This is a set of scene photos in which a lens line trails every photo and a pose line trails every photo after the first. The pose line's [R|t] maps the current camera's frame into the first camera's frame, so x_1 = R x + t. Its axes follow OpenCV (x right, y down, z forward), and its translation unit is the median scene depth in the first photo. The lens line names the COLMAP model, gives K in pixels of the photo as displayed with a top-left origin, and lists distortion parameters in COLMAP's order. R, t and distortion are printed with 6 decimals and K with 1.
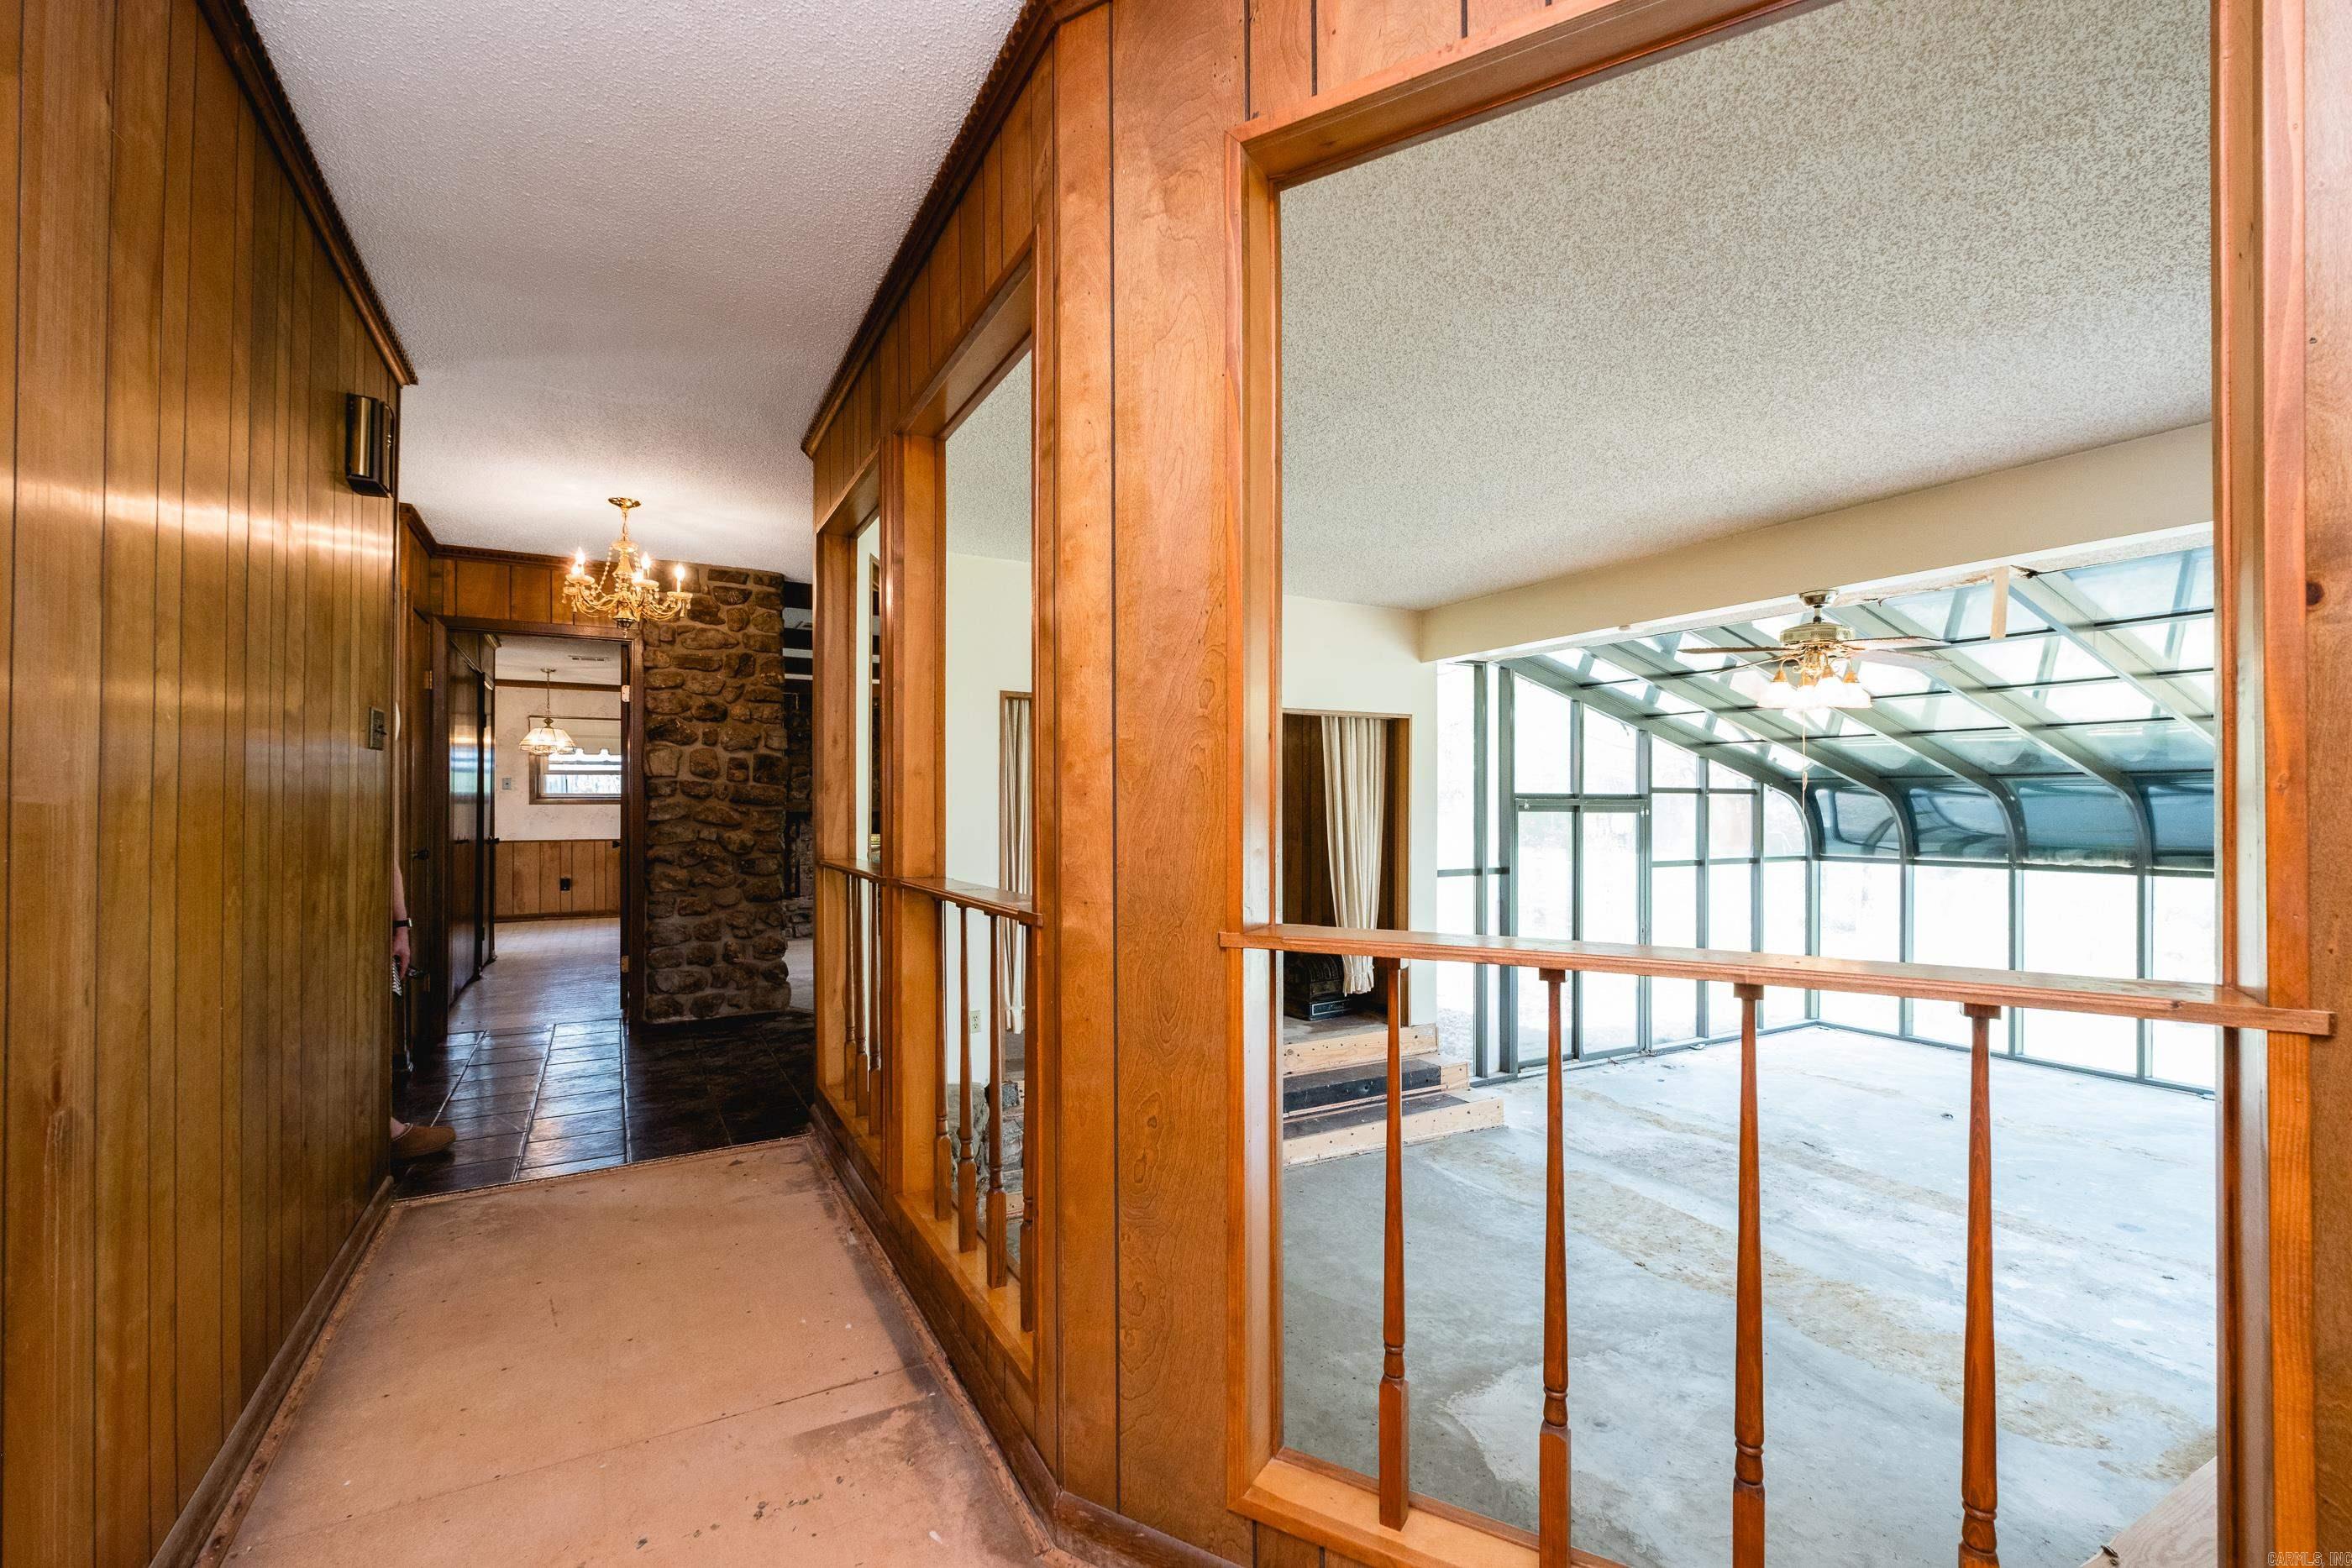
lens RADIAL K [[1039.5, 0, 1154.1], [0, 1039.5, 774.2], [0, 0, 1]] dist [0.004966, -0.004489]
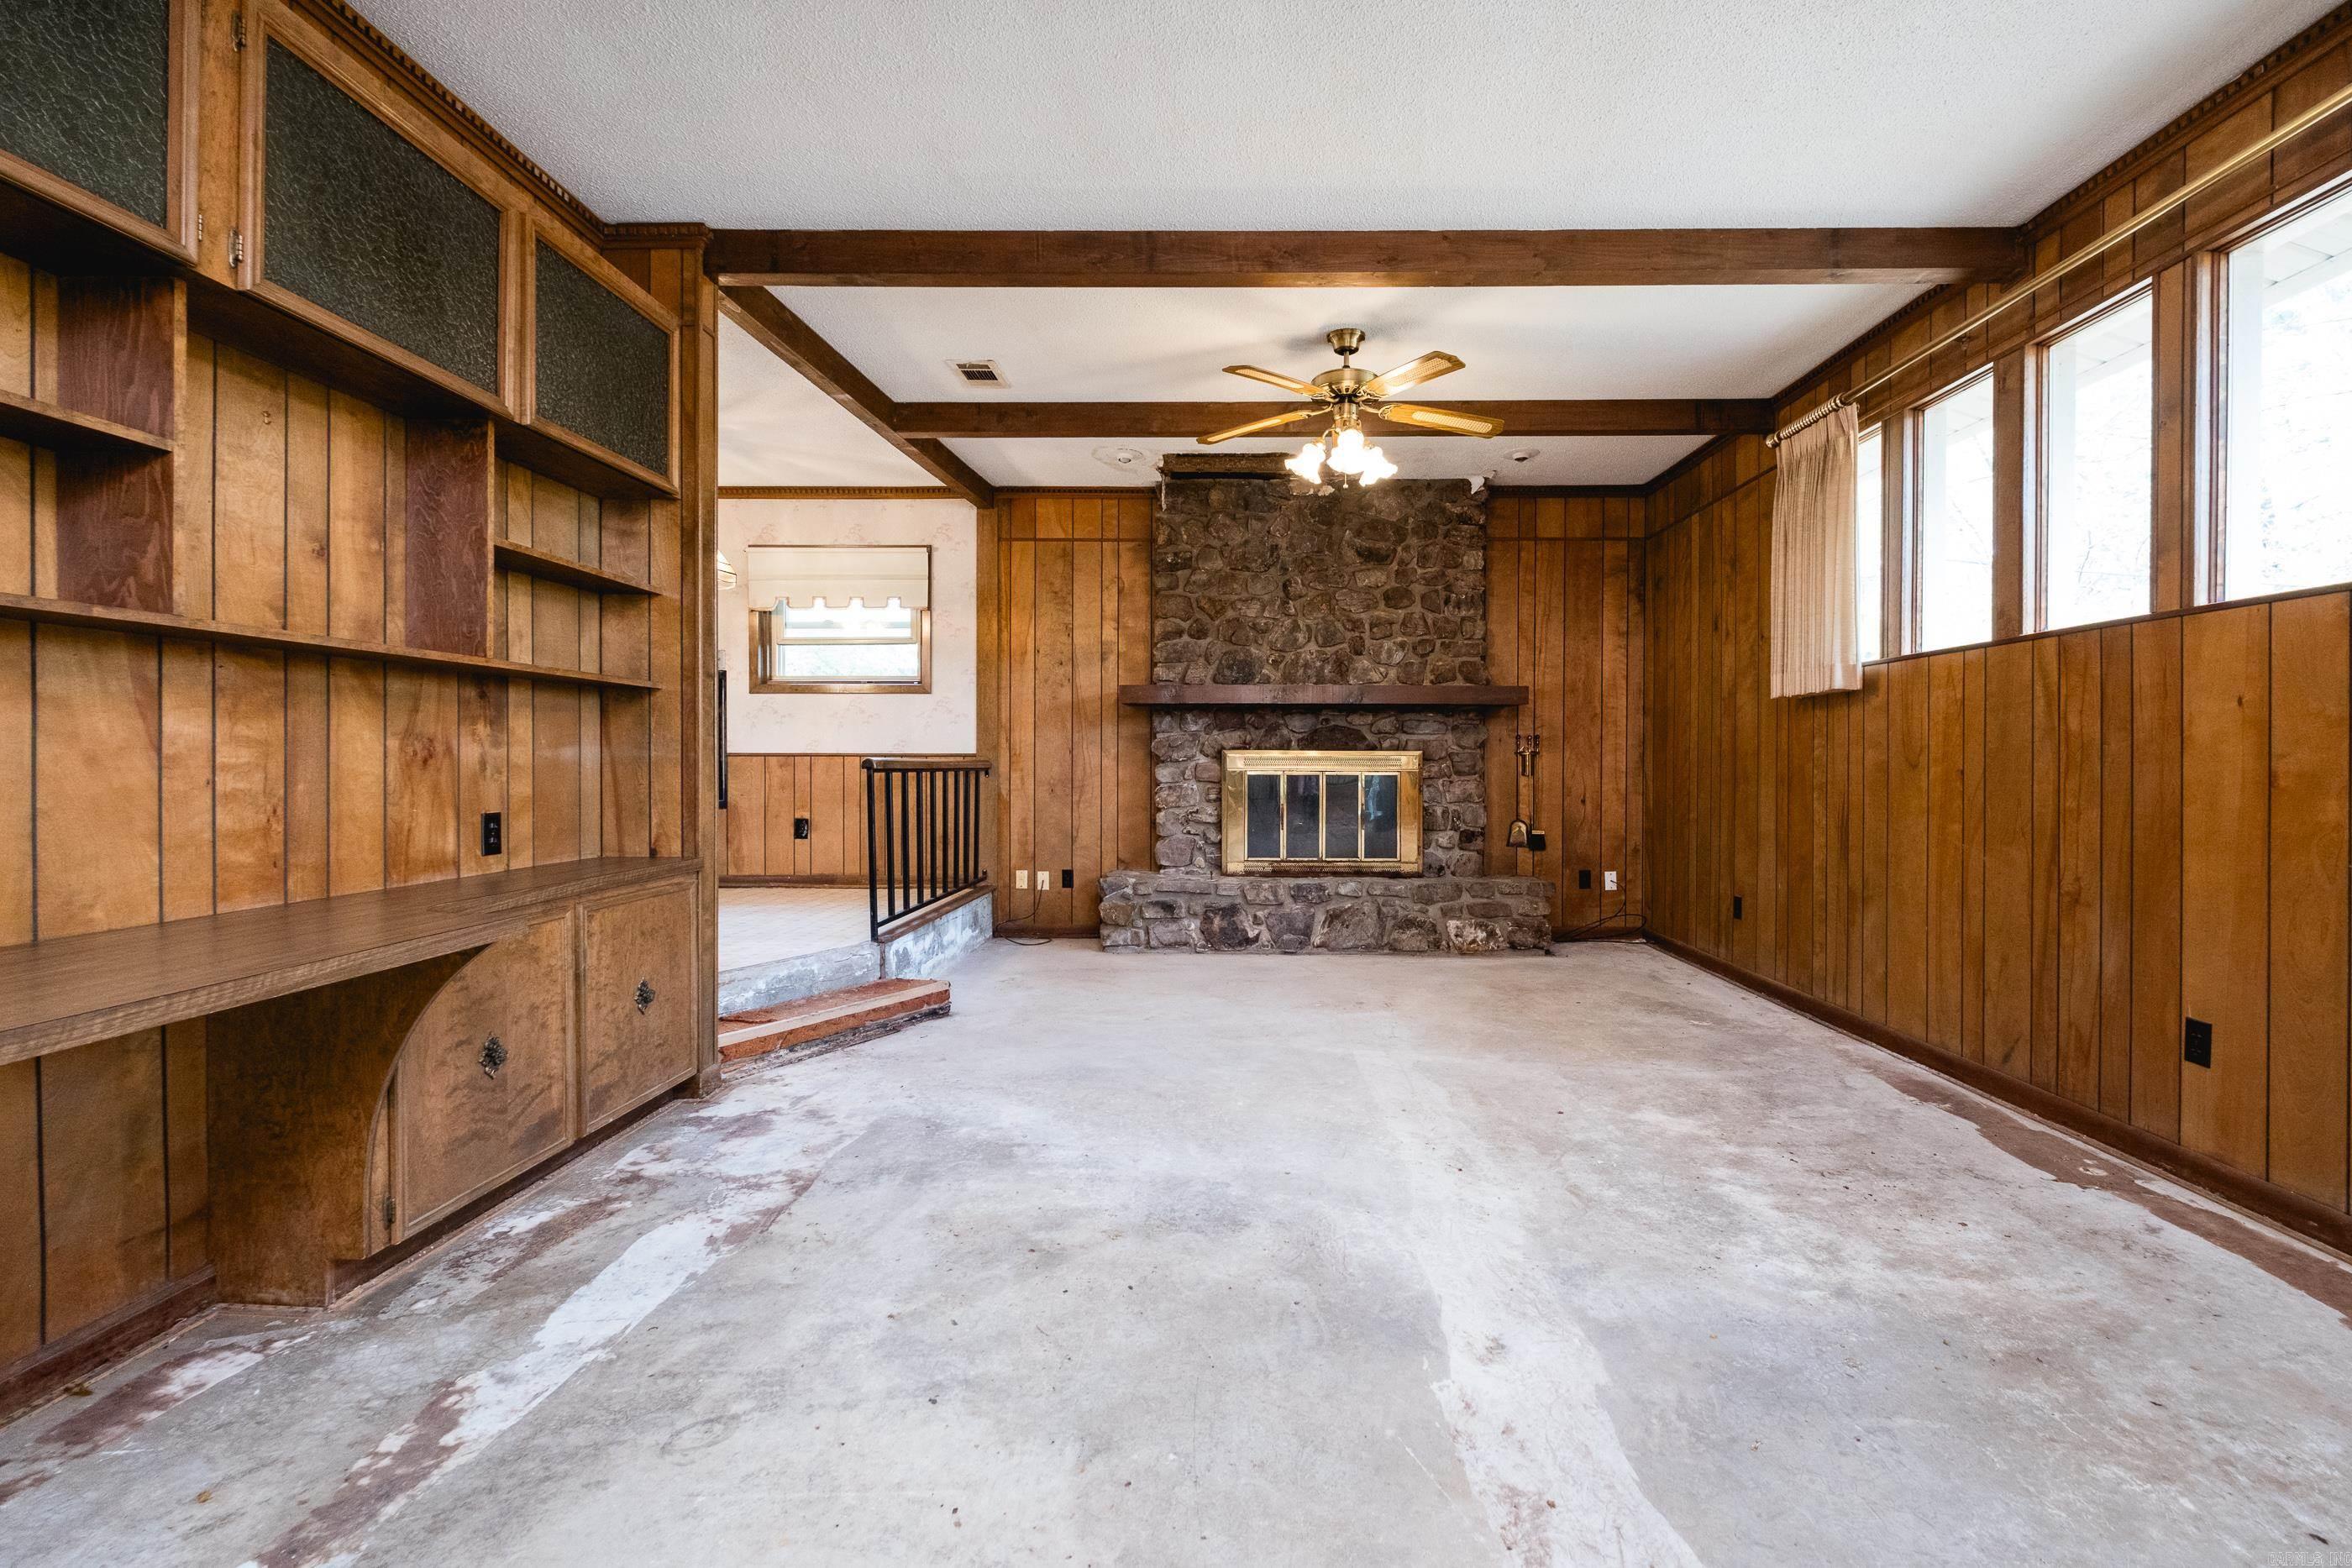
lens RADIAL K [[1039.5, 0, 1250.0], [0, 1039.5, 769.5], [0, 0, 1]] dist [0.004966, -0.004489]
pose [[0.890702, 0.006477, -0.454542, -0.117325], [0.011673, 0.999243, 0.037113, 0.084435], [0.454438, -0.038362, 0.889952, 0.935870]]
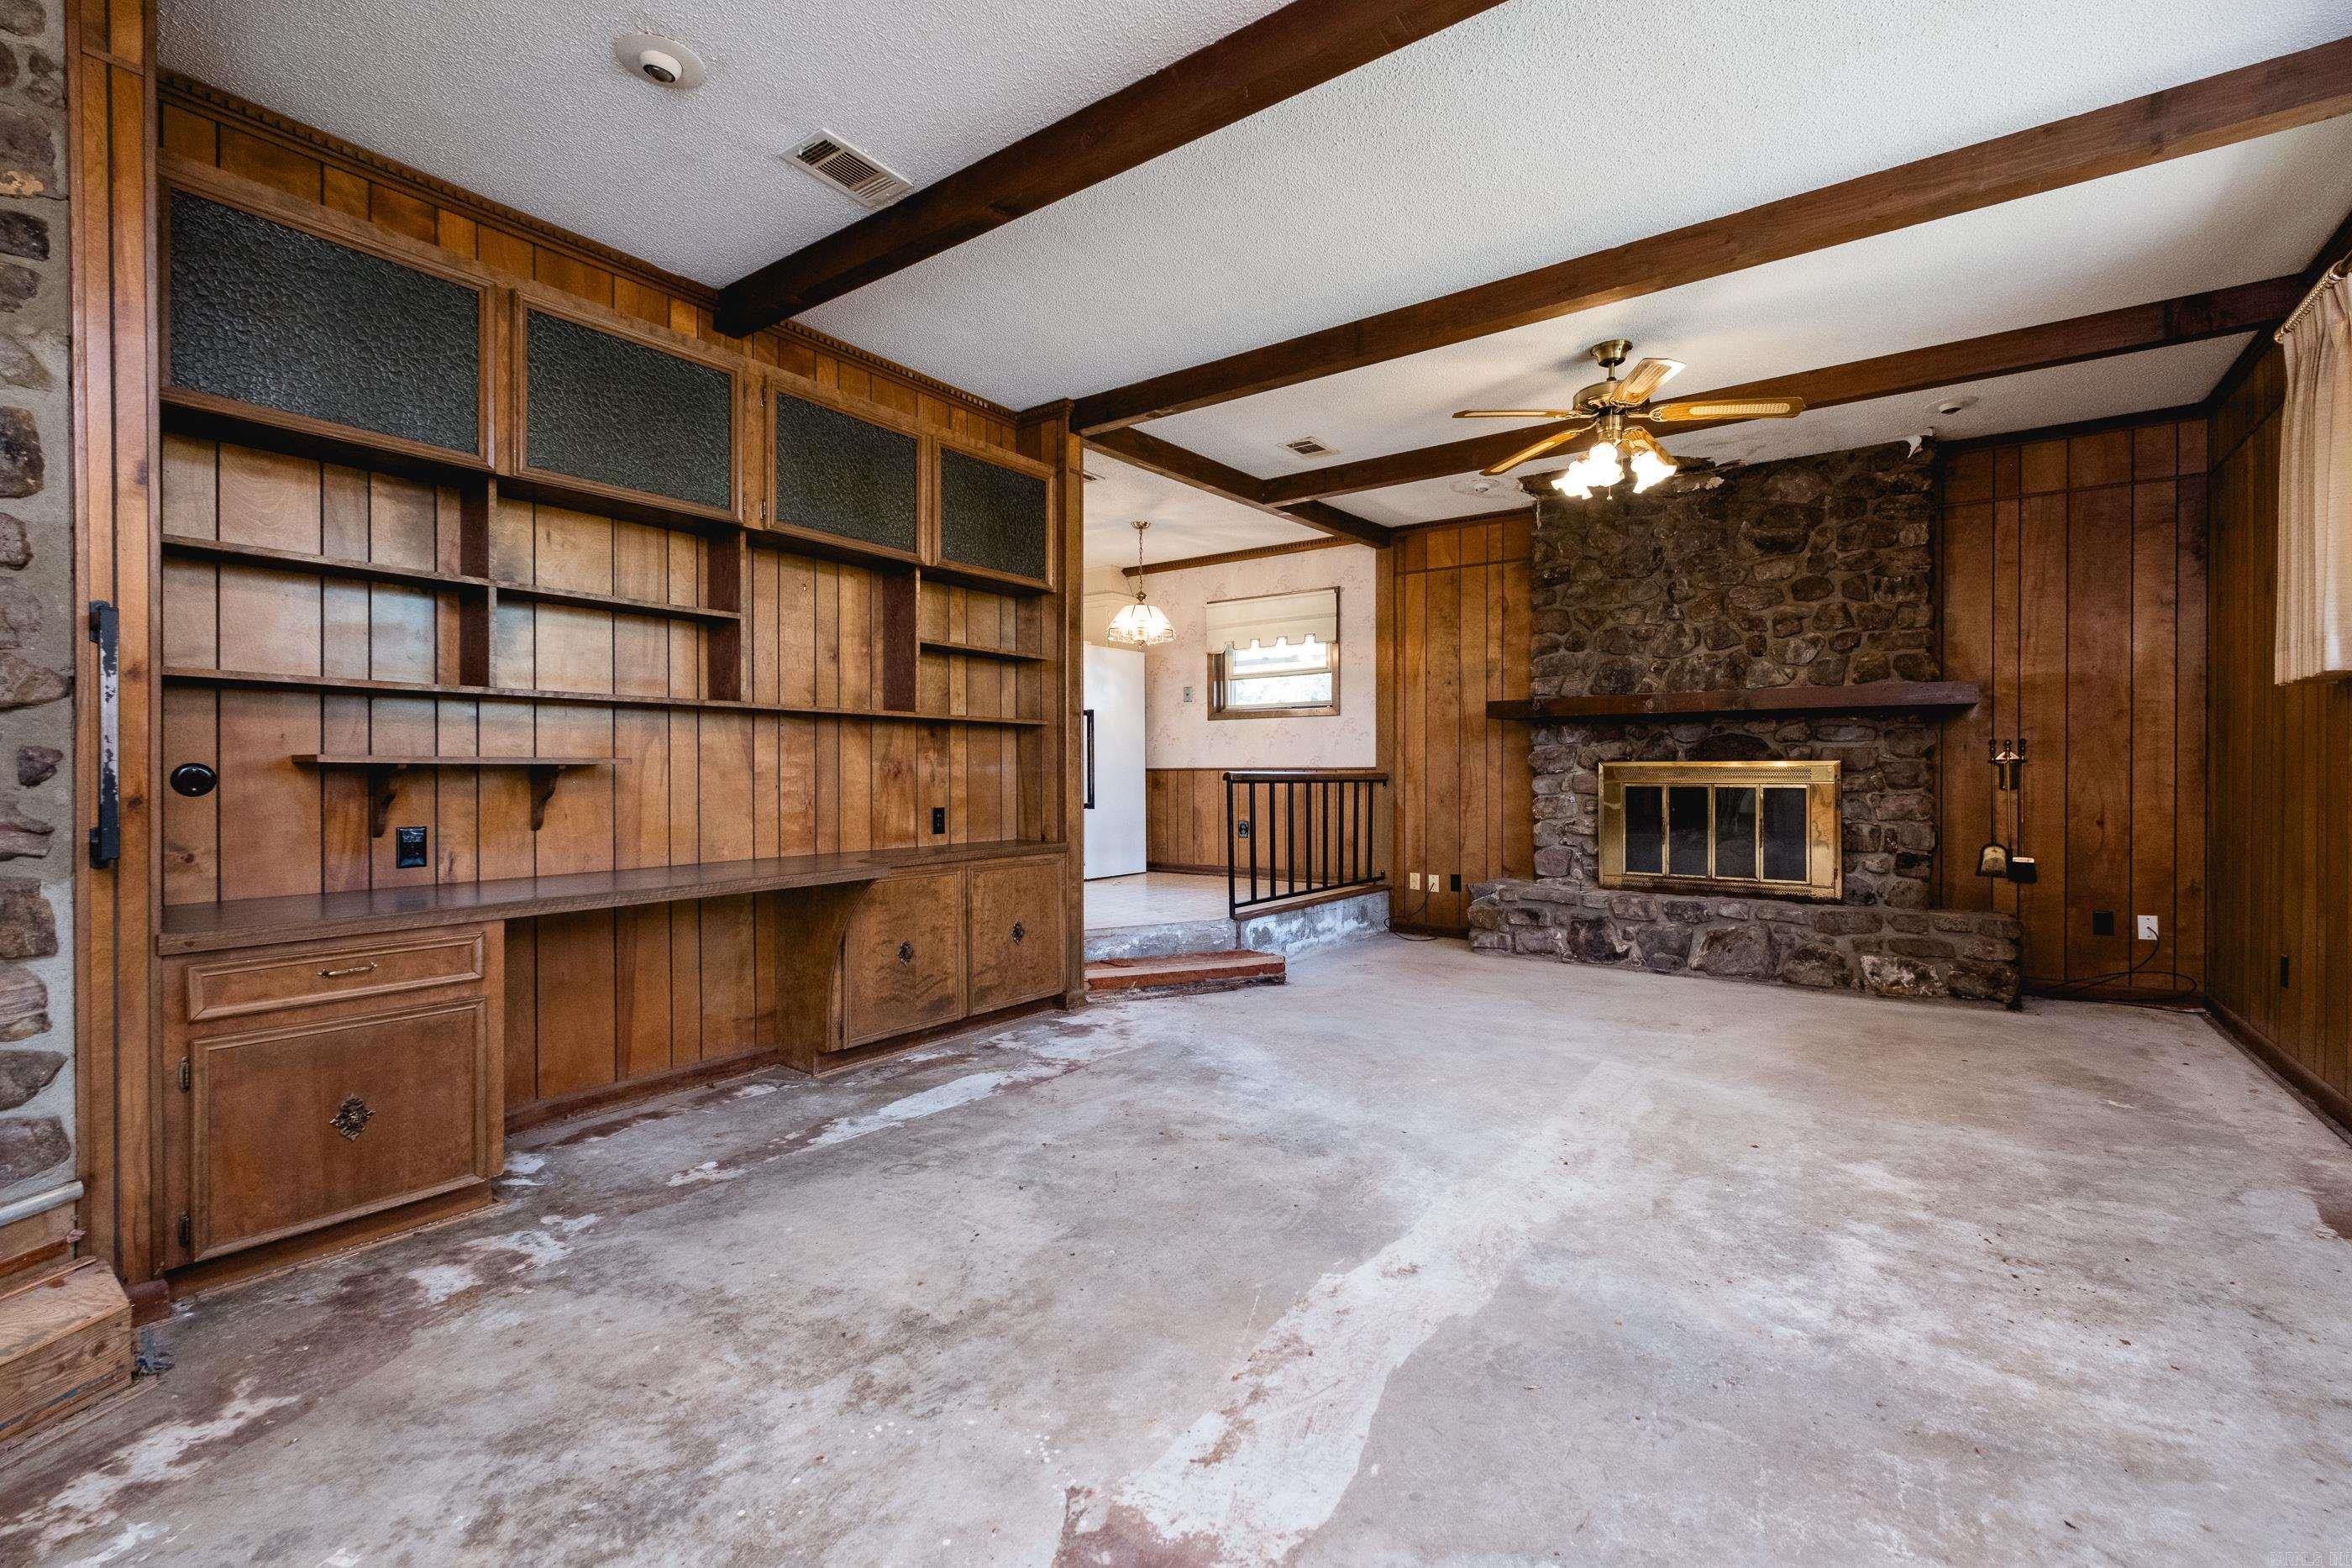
lens RADIAL K [[1039.5, 0, 1187.0], [0, 1039.5, 776.7], [0, 0, 1]] dist [0.004966, -0.004489]
pose [[0.460609, 0.002575, -0.887600, 0.083380], [0.029952, 0.999381, 0.018443, 0.086621], [0.887098, -0.035080, 0.460246, 1.003585]]
